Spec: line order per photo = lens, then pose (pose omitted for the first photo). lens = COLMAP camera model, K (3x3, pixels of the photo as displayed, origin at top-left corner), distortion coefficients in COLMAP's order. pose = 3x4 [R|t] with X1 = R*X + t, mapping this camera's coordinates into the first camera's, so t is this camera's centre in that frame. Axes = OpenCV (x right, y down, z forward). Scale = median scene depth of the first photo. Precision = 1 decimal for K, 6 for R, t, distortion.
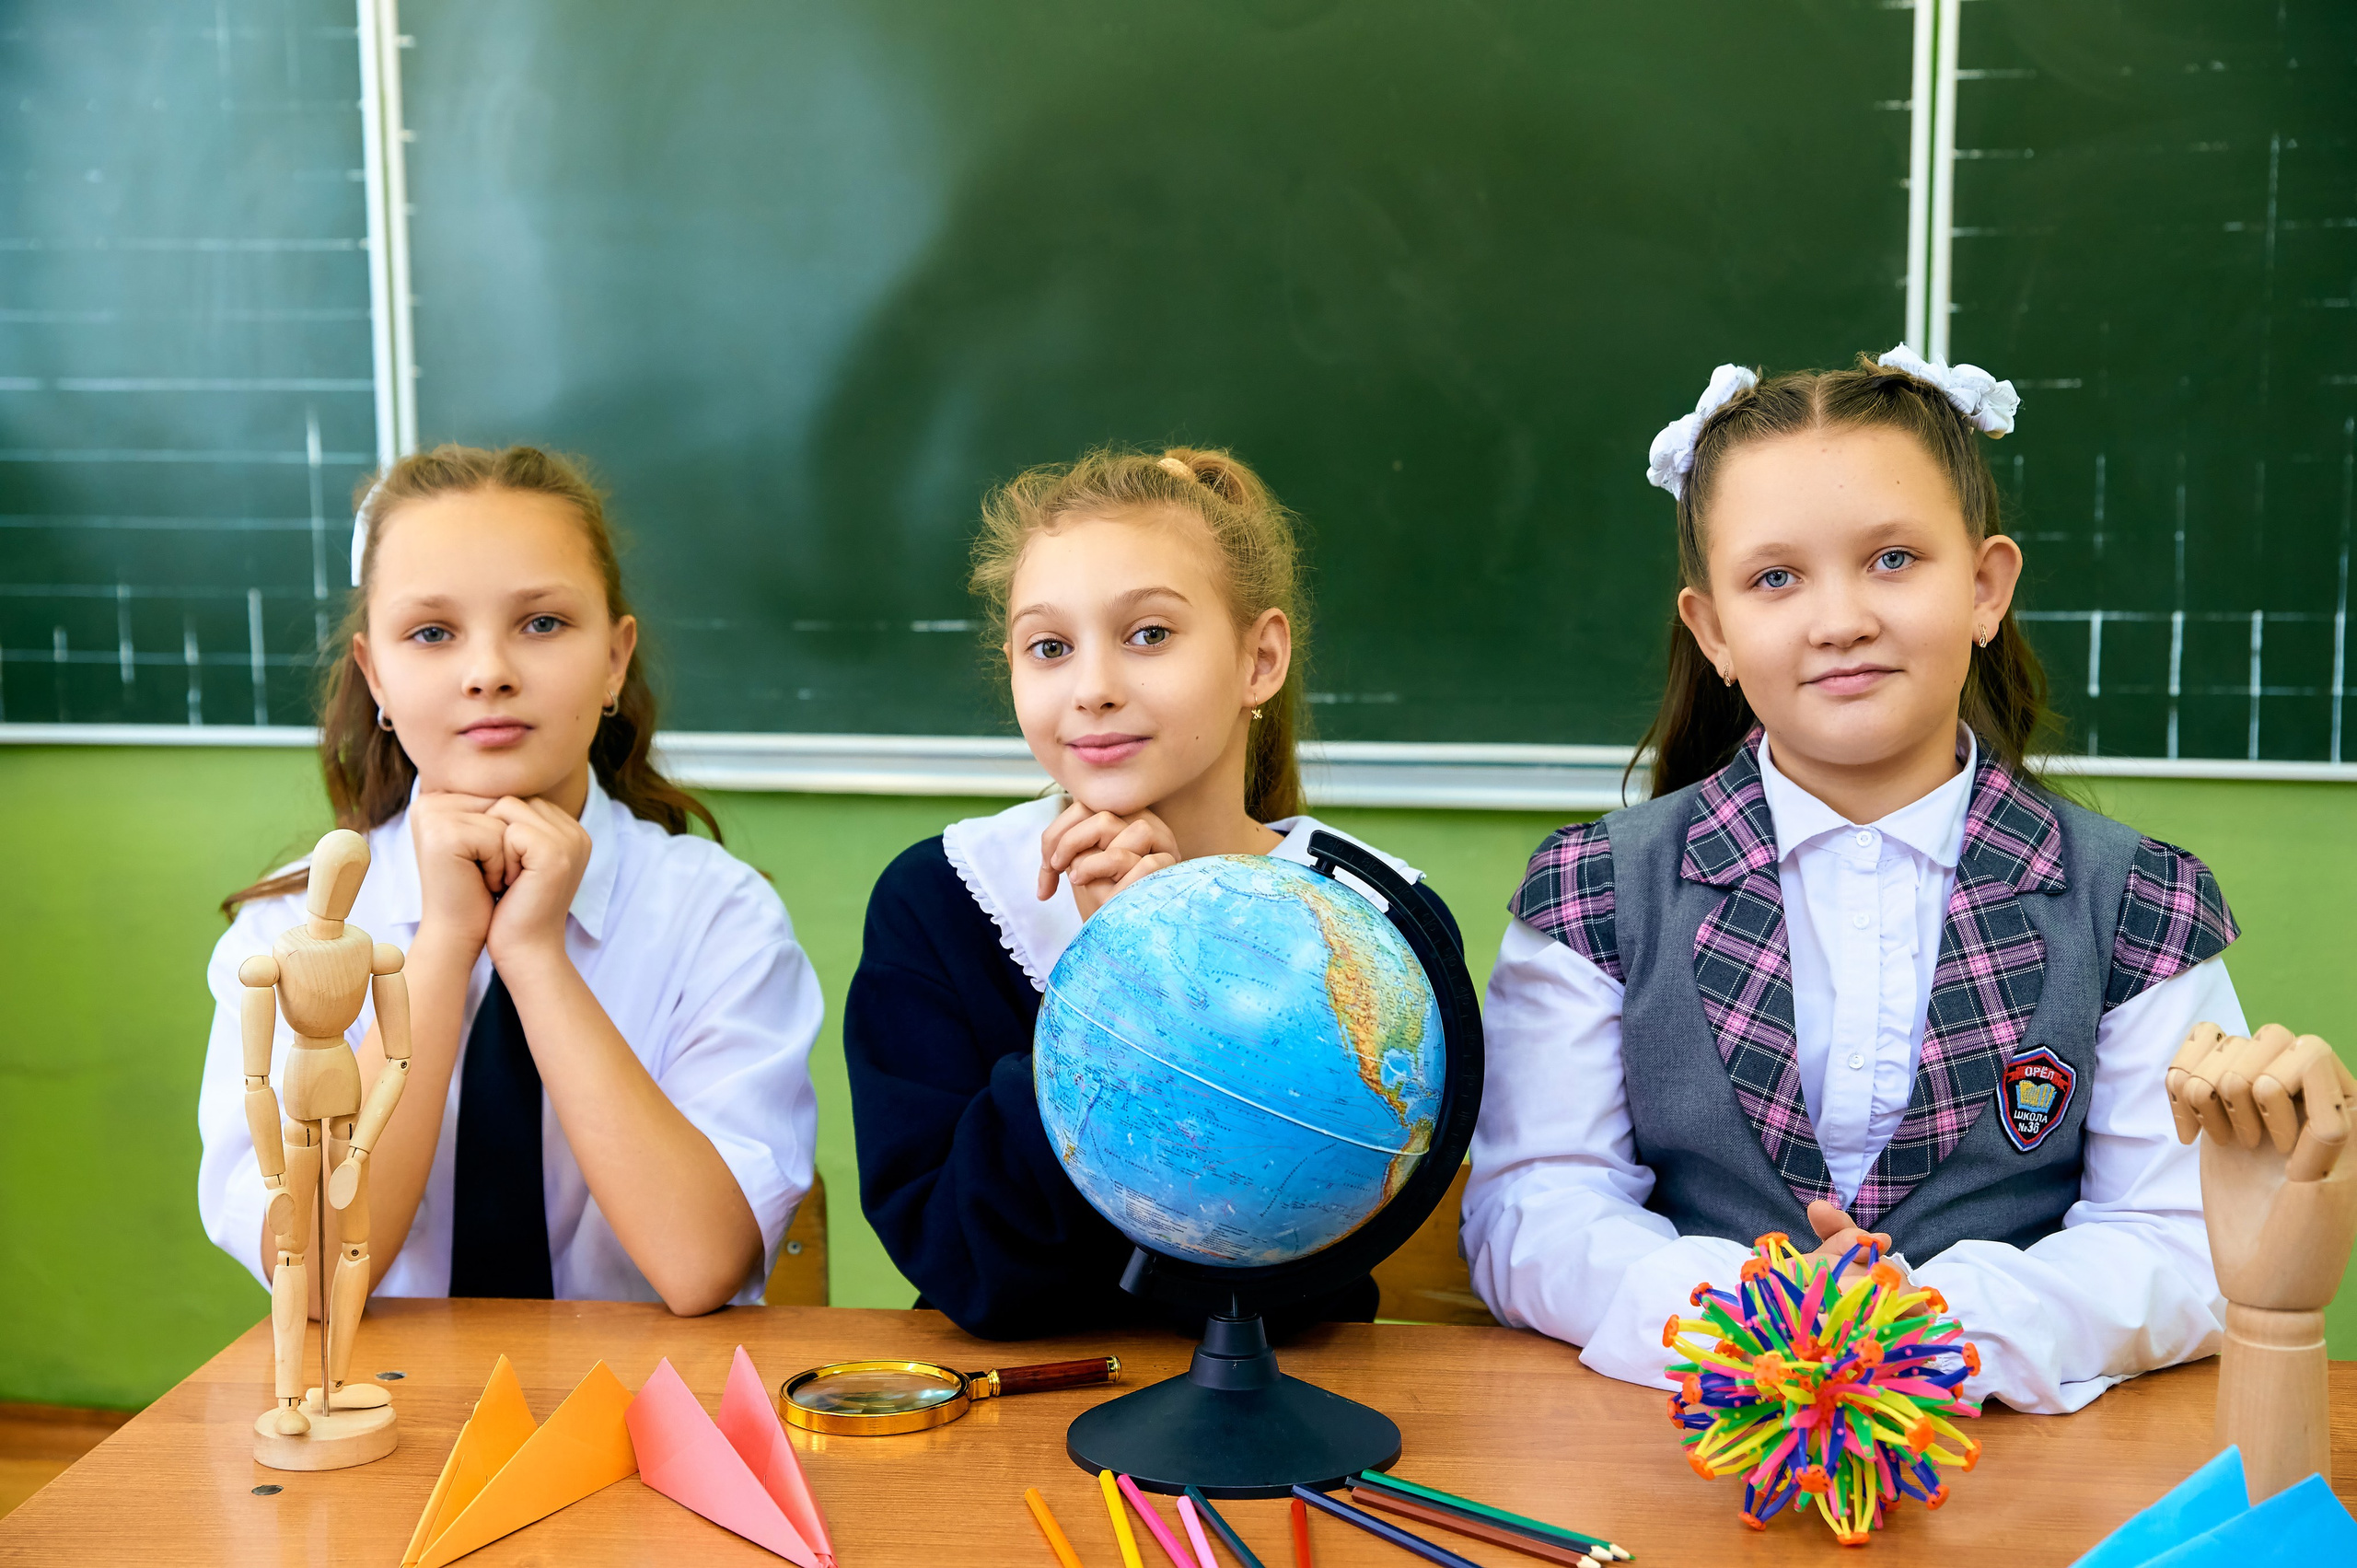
lens RADIAL K [[3561.8, 0, 1159.9], [0, 3561.8, 787.8], [0, 0, 1]] dist [0.113728, 0.068686]
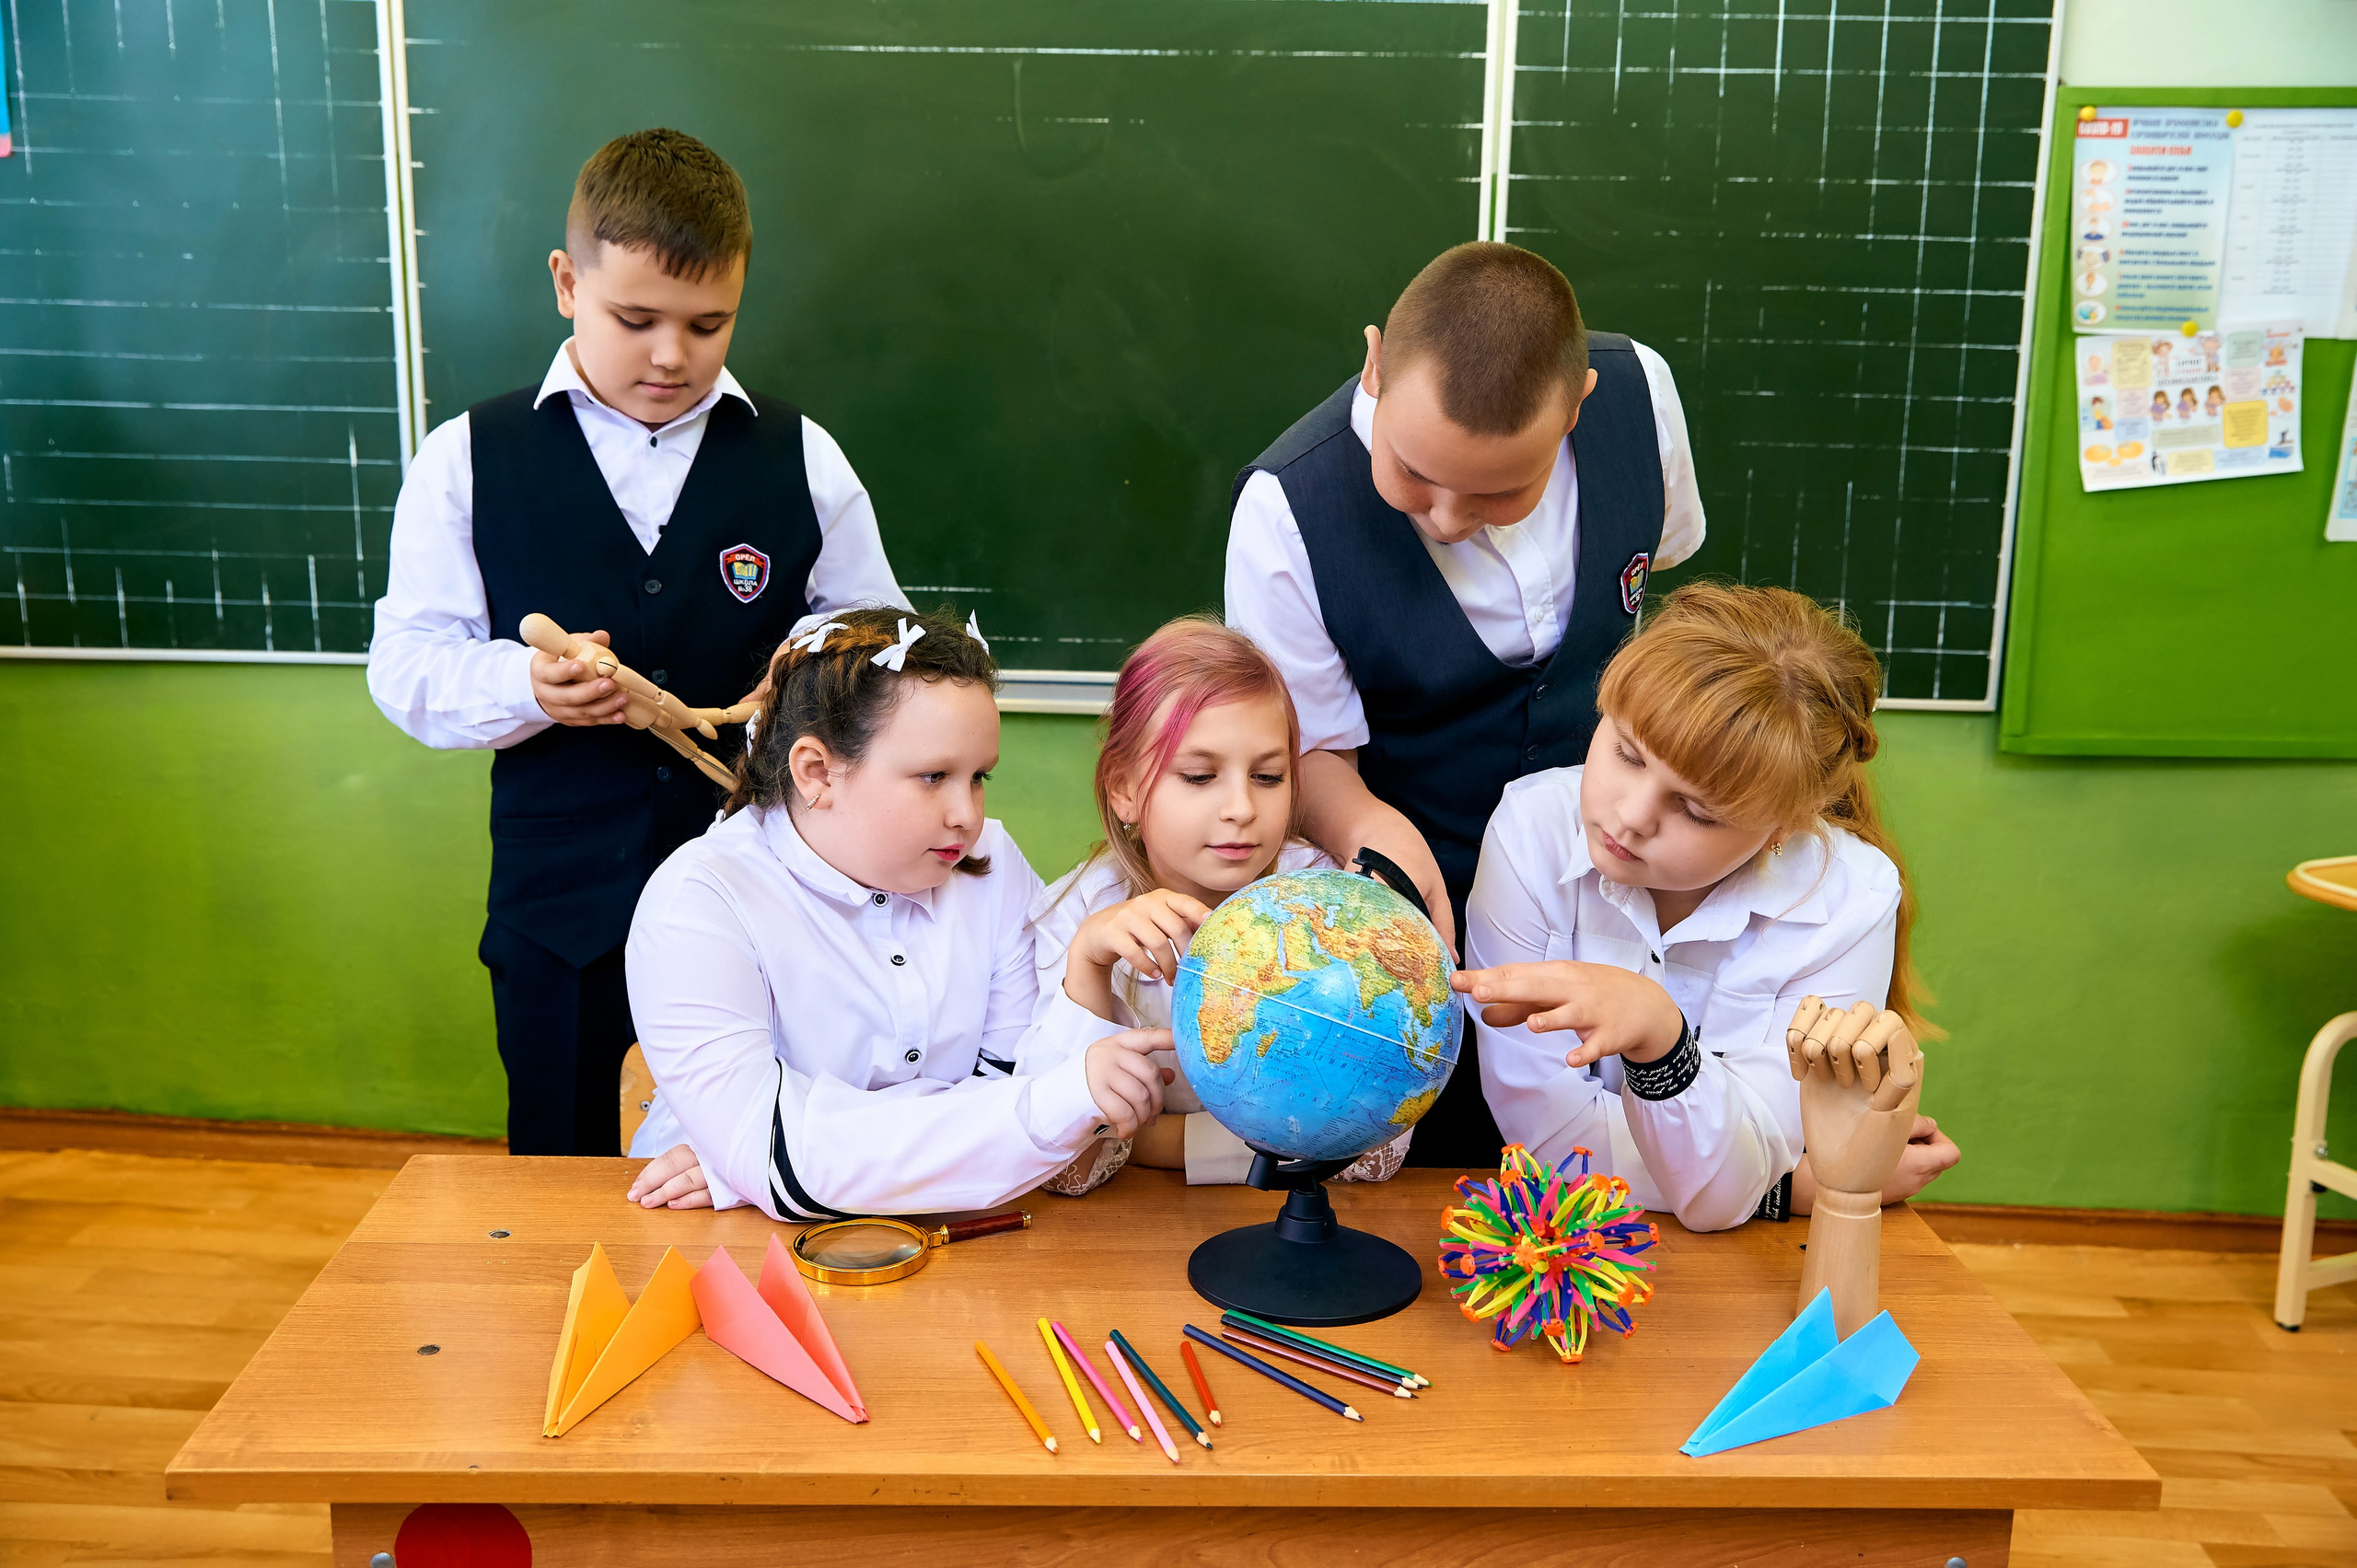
lens RADIAL K [[2290.1, 0, 1183.2], [0, 2290.1, 797.9], [0, 0, 1]] dist [-0.061232, 0.153434]
pose [[0.989822, -0.004975, 0.142223, -0.082758], [-0.008047, 0.995833, 0.090840, -0.088340], [-0.142082, -0.091060, 0.985658, 0.125002]]
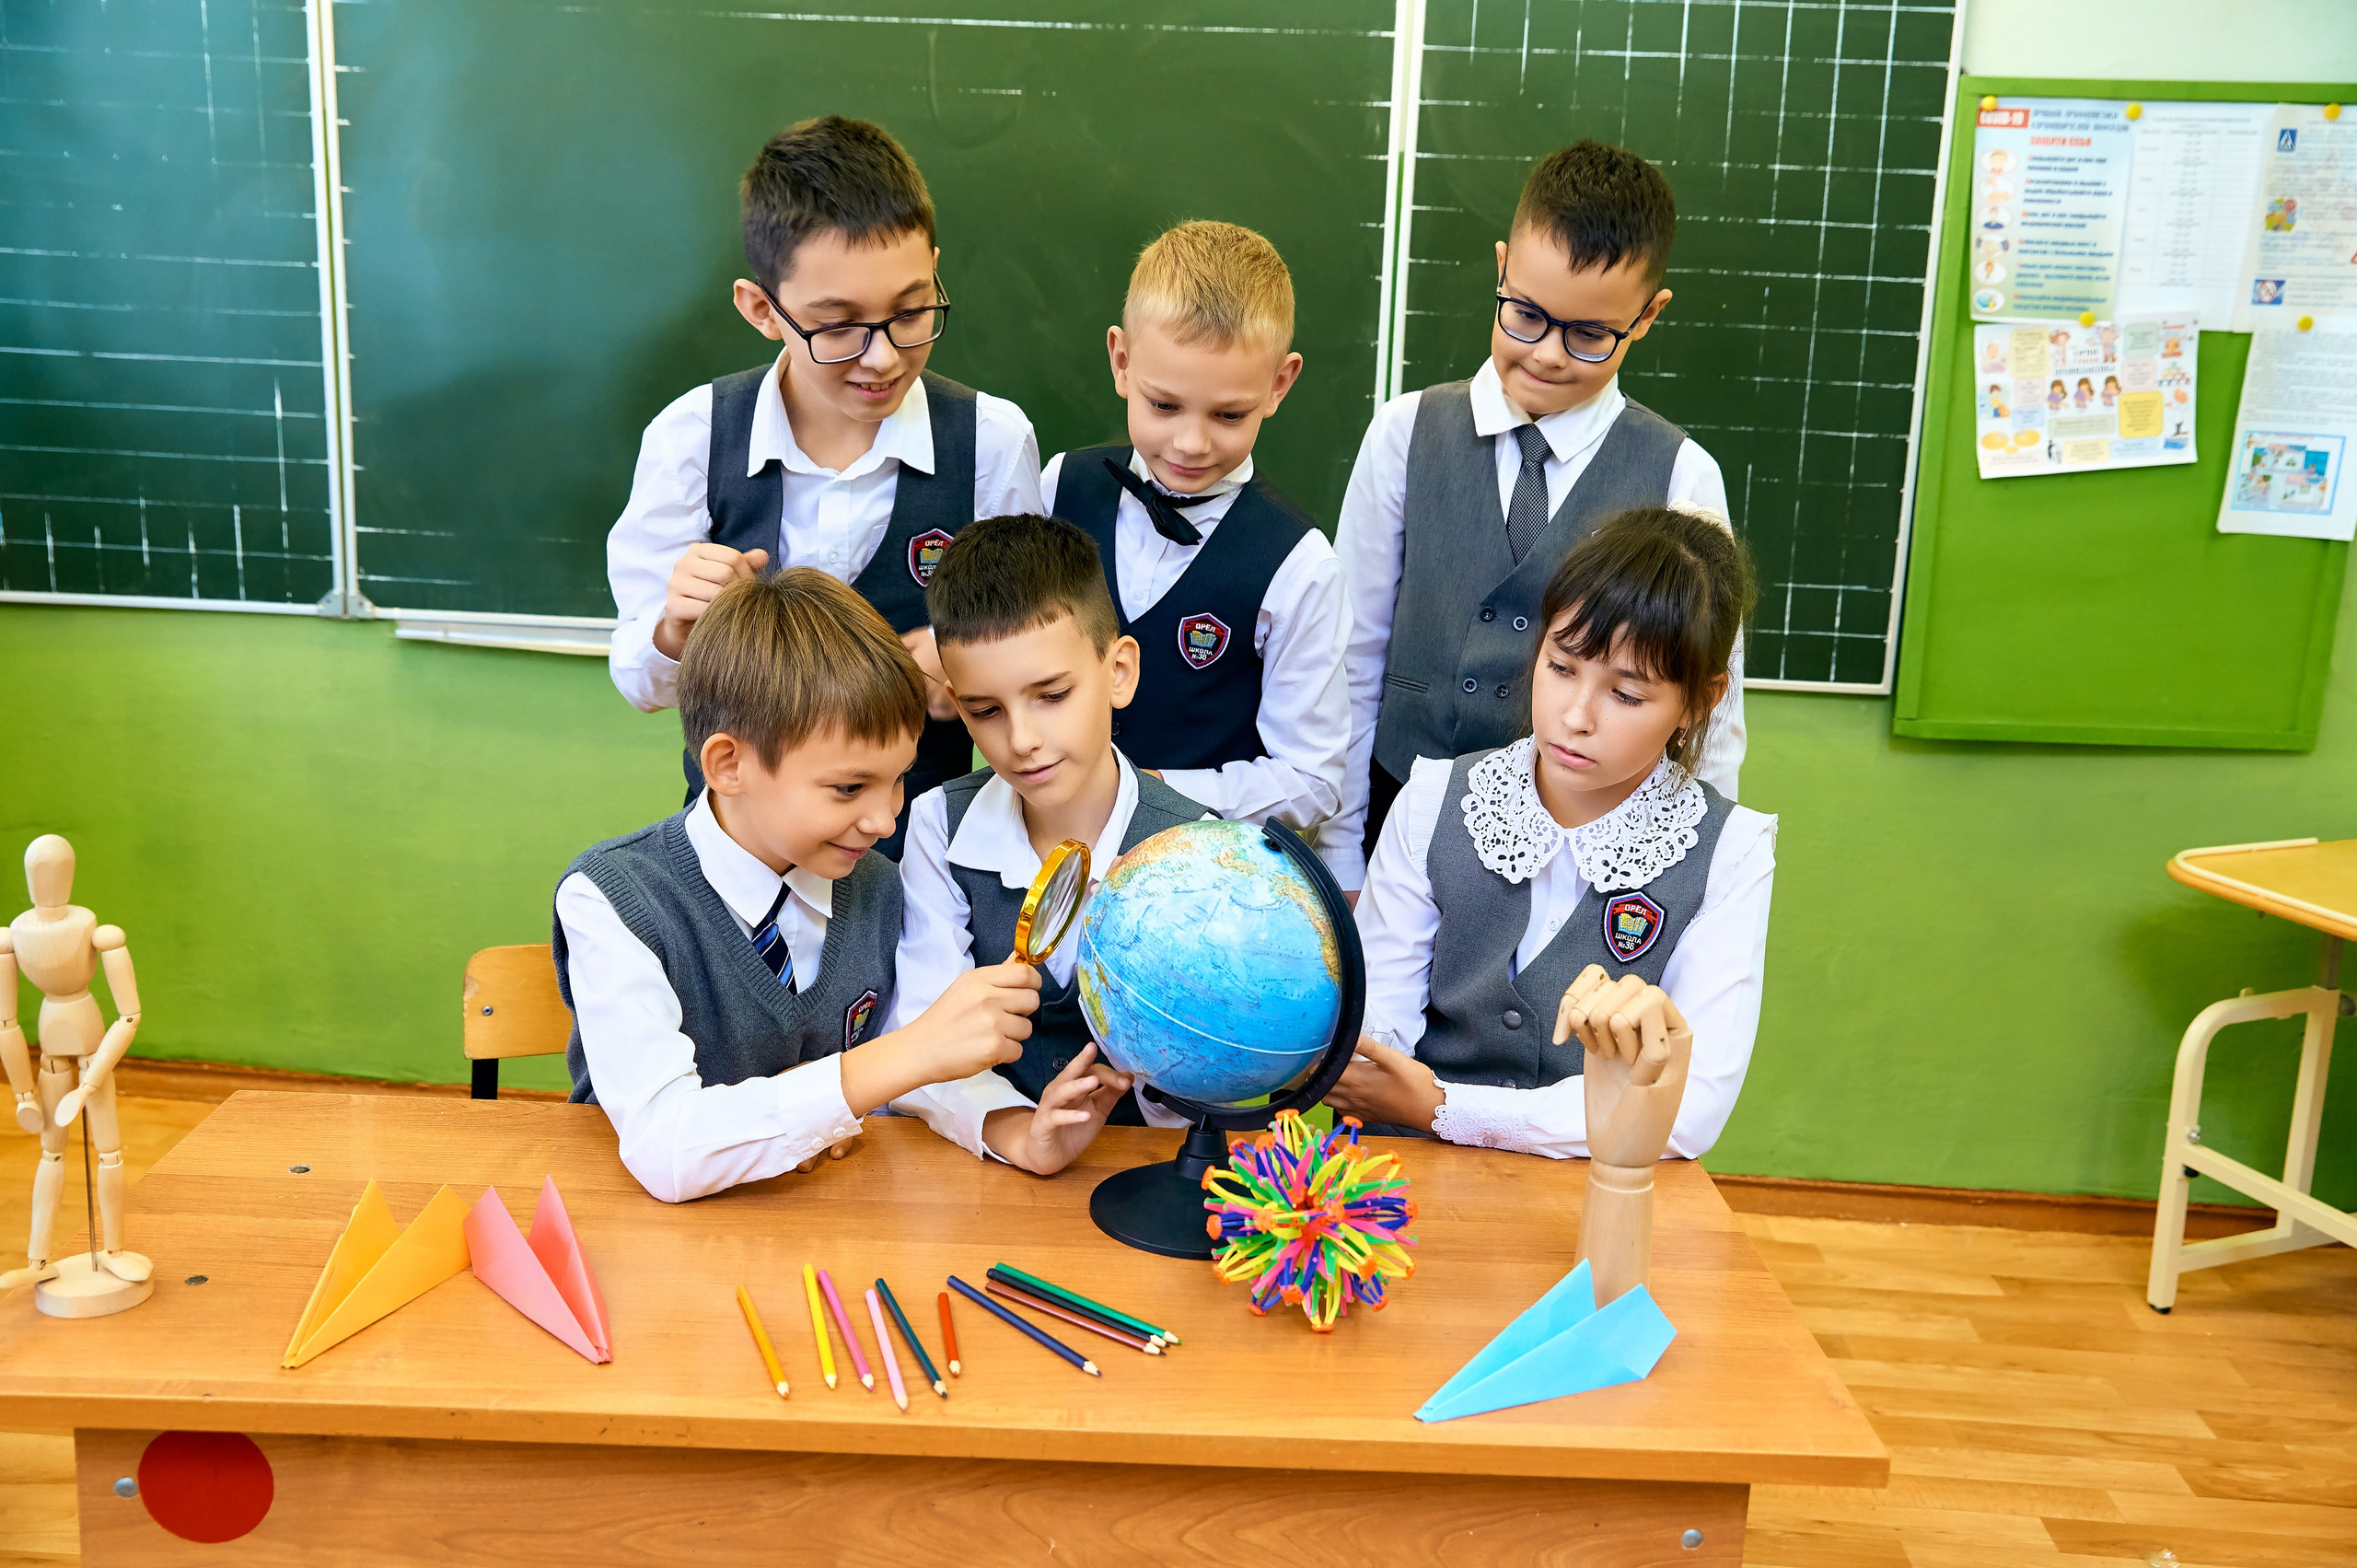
lens RADIAL K [[2241.7, 0, 1178.5], [0, 2241.7, 784.0], [0, 0, 1]] dist [-0.056317, 0.143006]
pose [[0.991067, 0.016232, 0.132376, 0.008705], [-0.029289, 0.994824, 0.097297, -0.083957], [-0.130111, -0.100305, 0.986413, 0.124080]]
